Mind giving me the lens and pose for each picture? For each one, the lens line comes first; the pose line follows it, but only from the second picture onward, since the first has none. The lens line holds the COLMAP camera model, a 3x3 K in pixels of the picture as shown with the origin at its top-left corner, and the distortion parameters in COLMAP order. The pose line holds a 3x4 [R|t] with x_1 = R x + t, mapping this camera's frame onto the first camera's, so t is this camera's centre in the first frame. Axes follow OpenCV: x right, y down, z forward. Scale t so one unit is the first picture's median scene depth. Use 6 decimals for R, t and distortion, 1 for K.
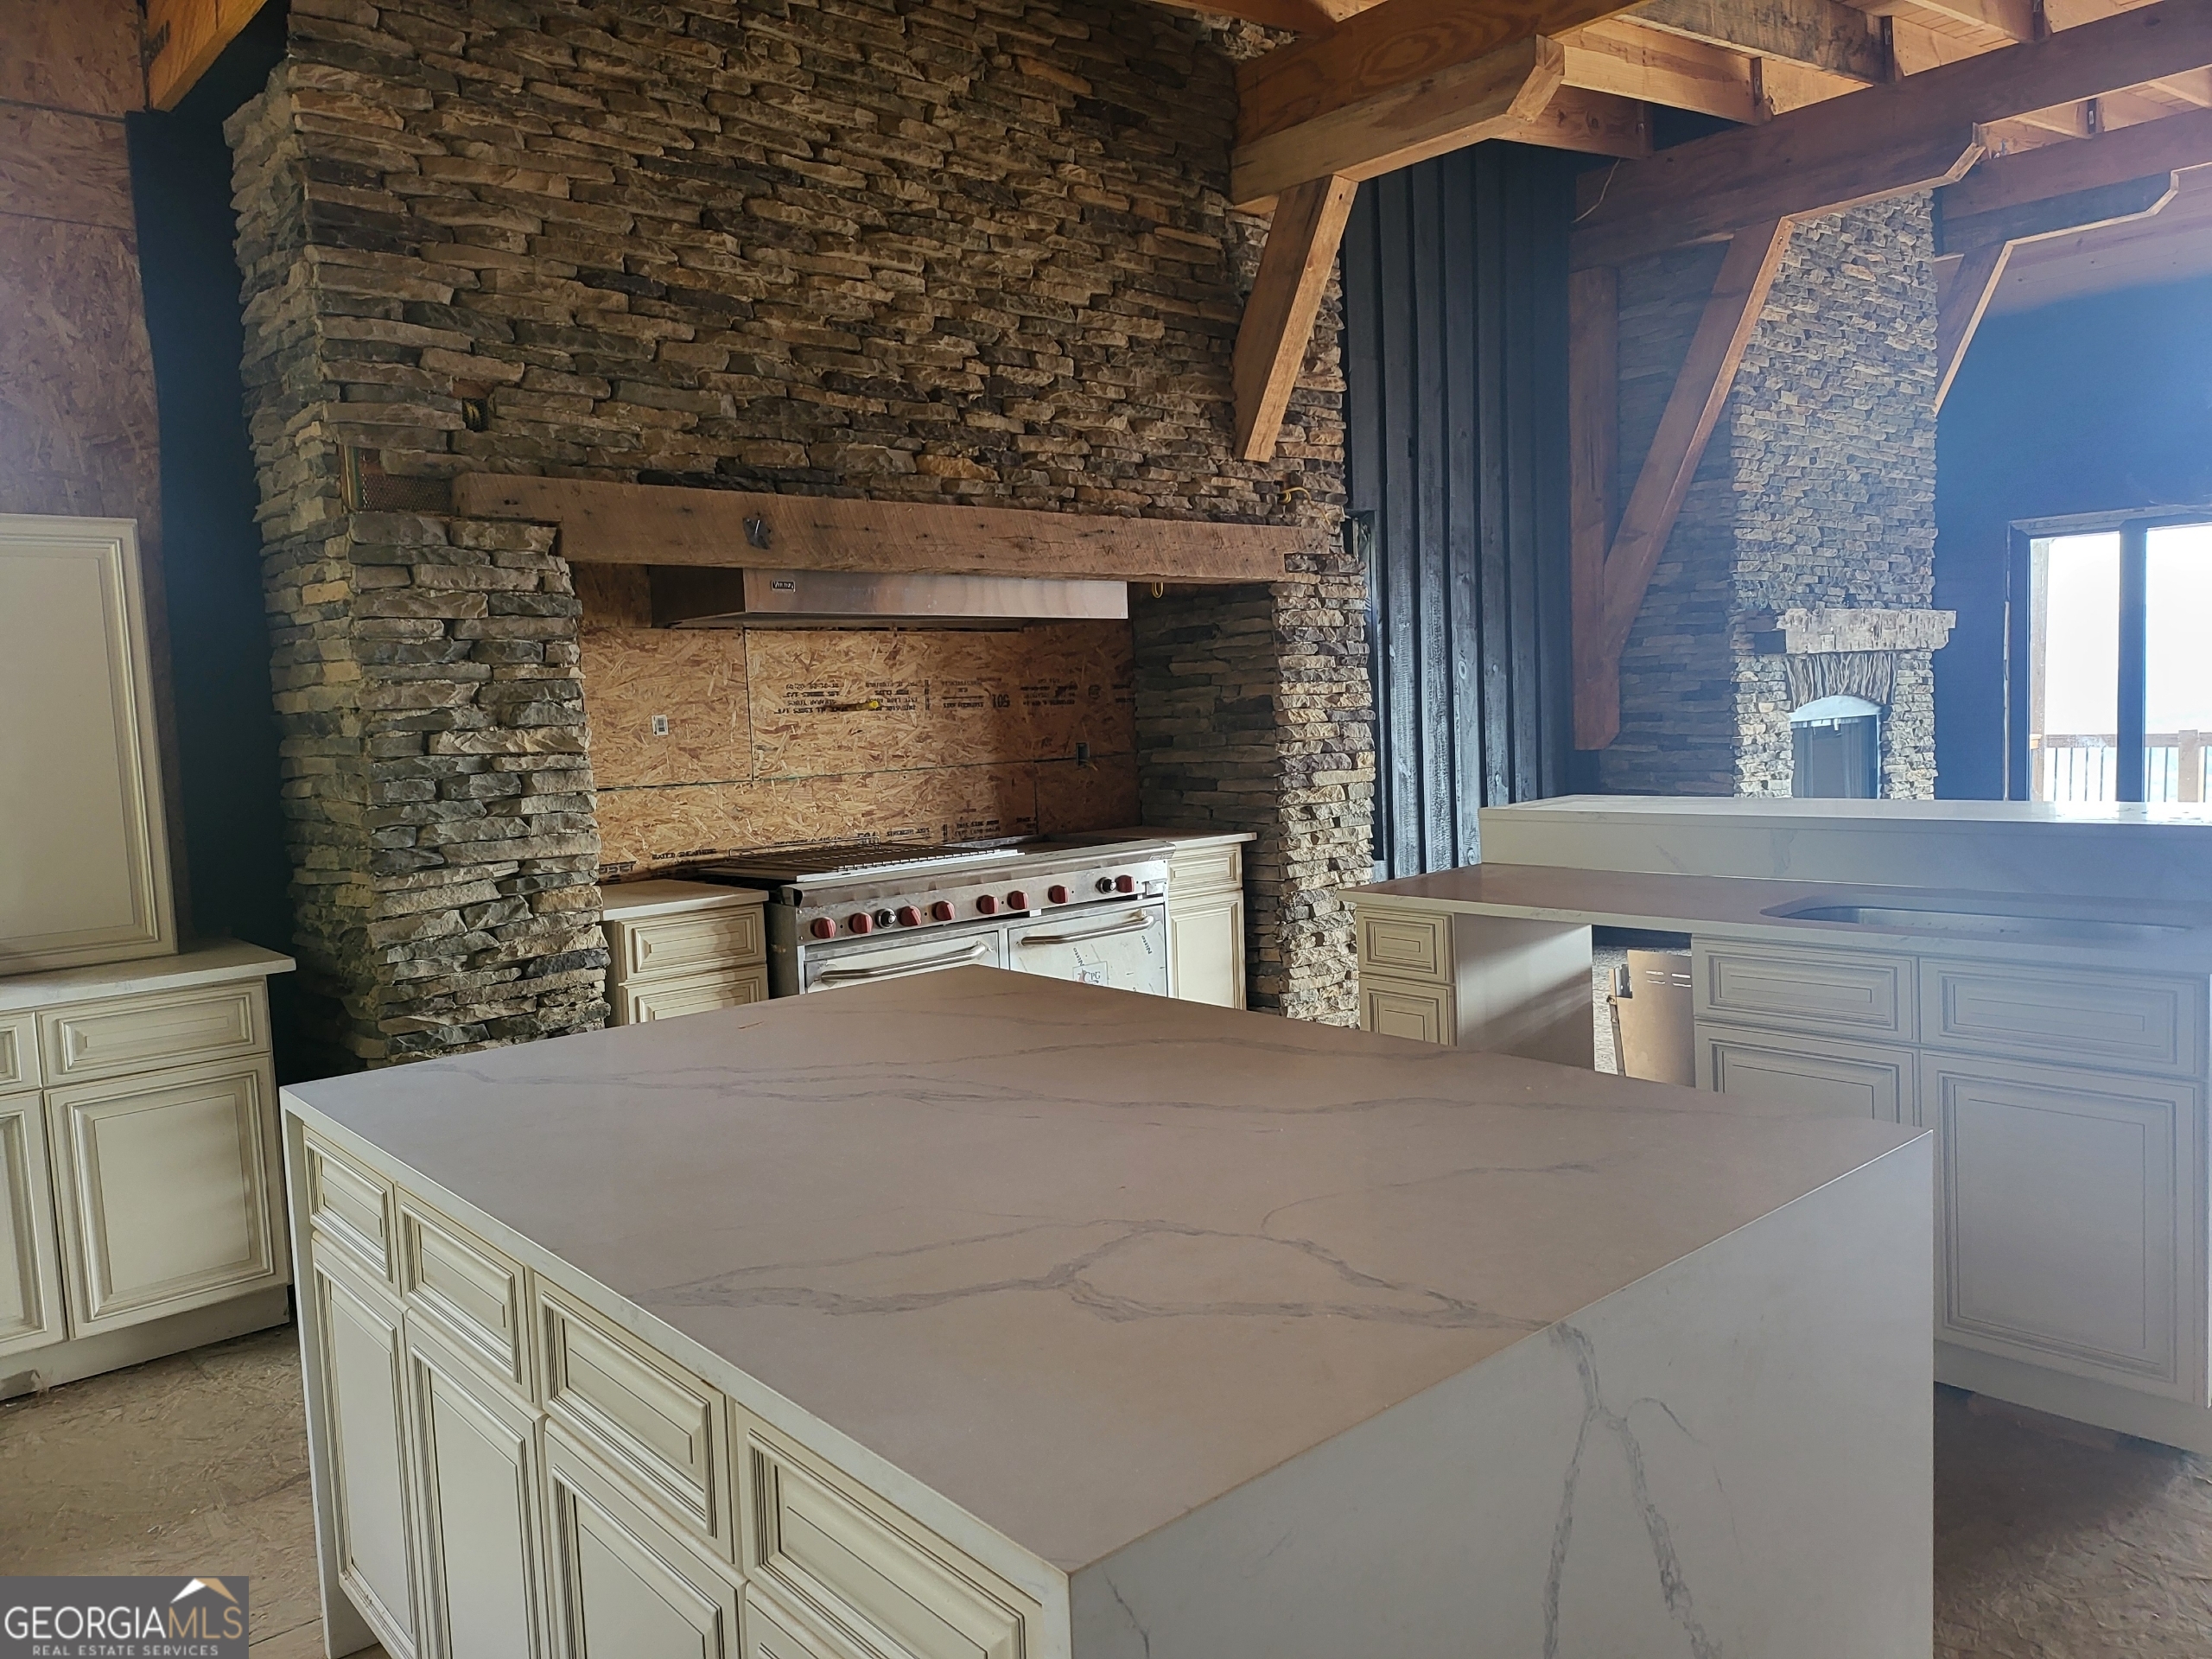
lens RADIAL K [[1538.4, 0, 1106.0], [0, 1538.4, 829.5], [0, 0, 1]] dist [0.073394, -0.079187]
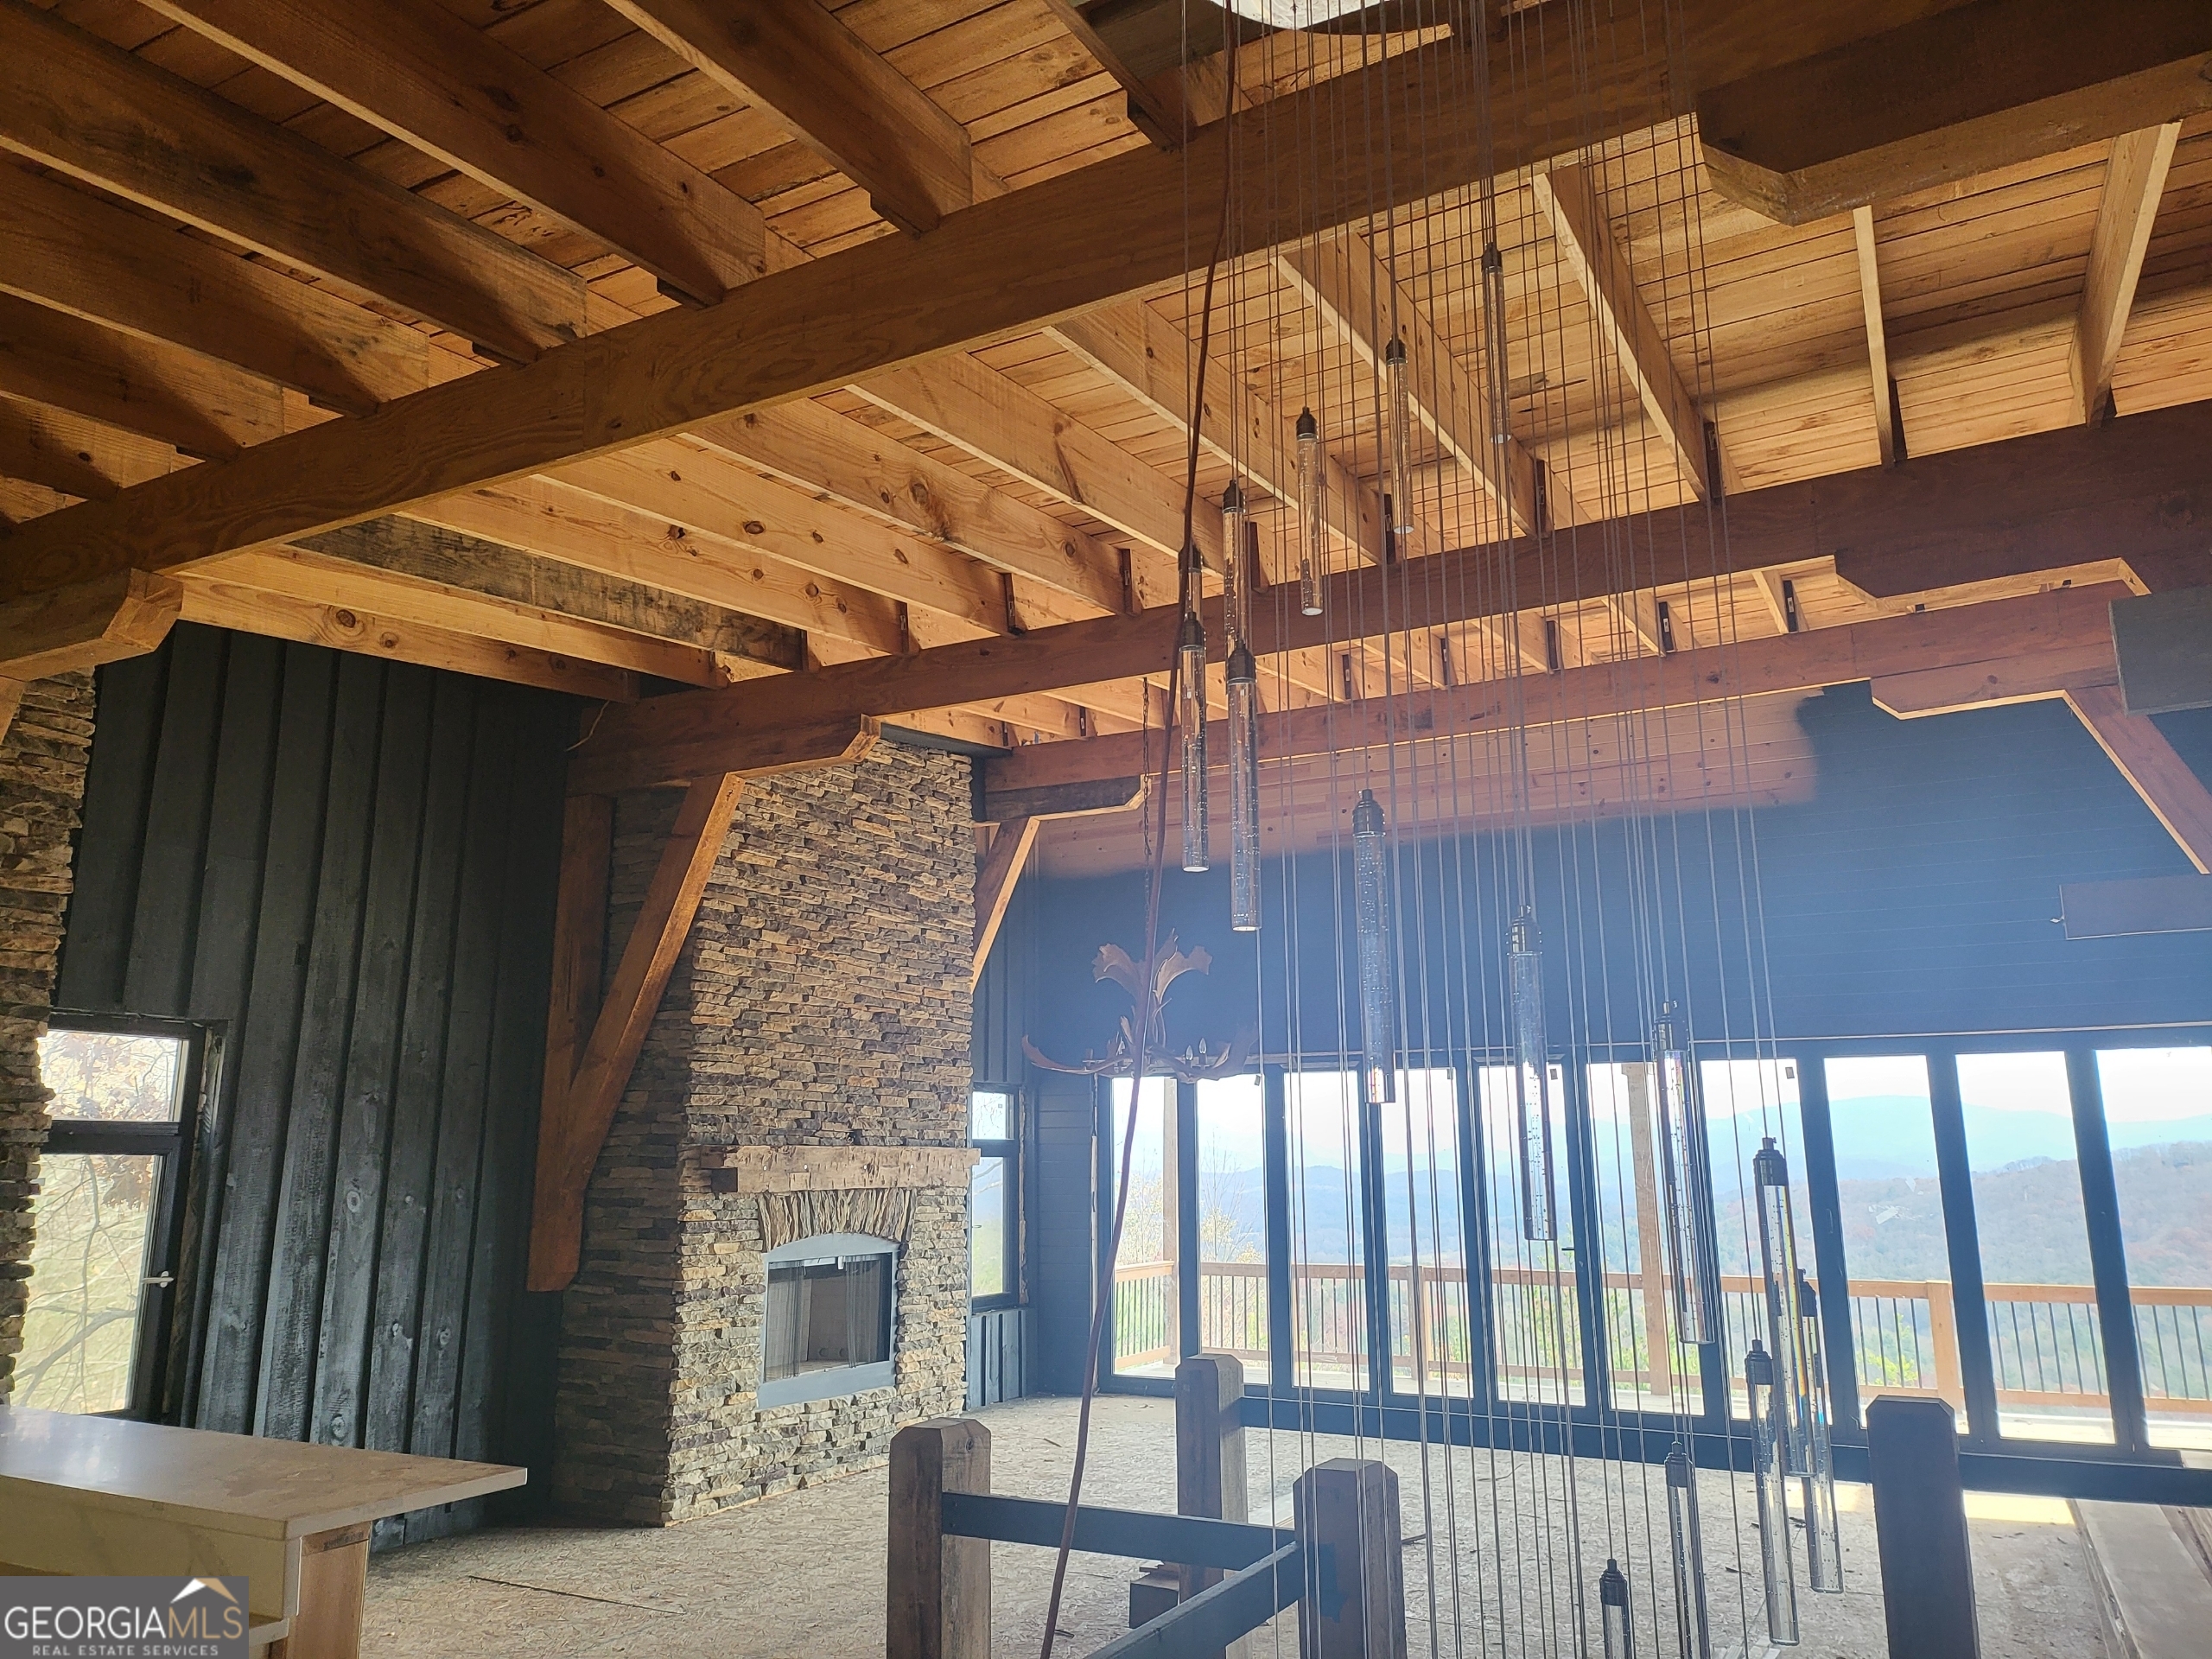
lens RADIAL K [[1538.4, 0, 1106.0], [0, 1538.4, 829.5], [0, 0, 1]] dist [0.073394, -0.079187]
pose [[0.943334, 0.109854, 0.313133, 0.319187], [-0.011737, 0.954071, -0.299351, -0.041375], [-0.331636, 0.278713, 0.901297, -0.014509]]
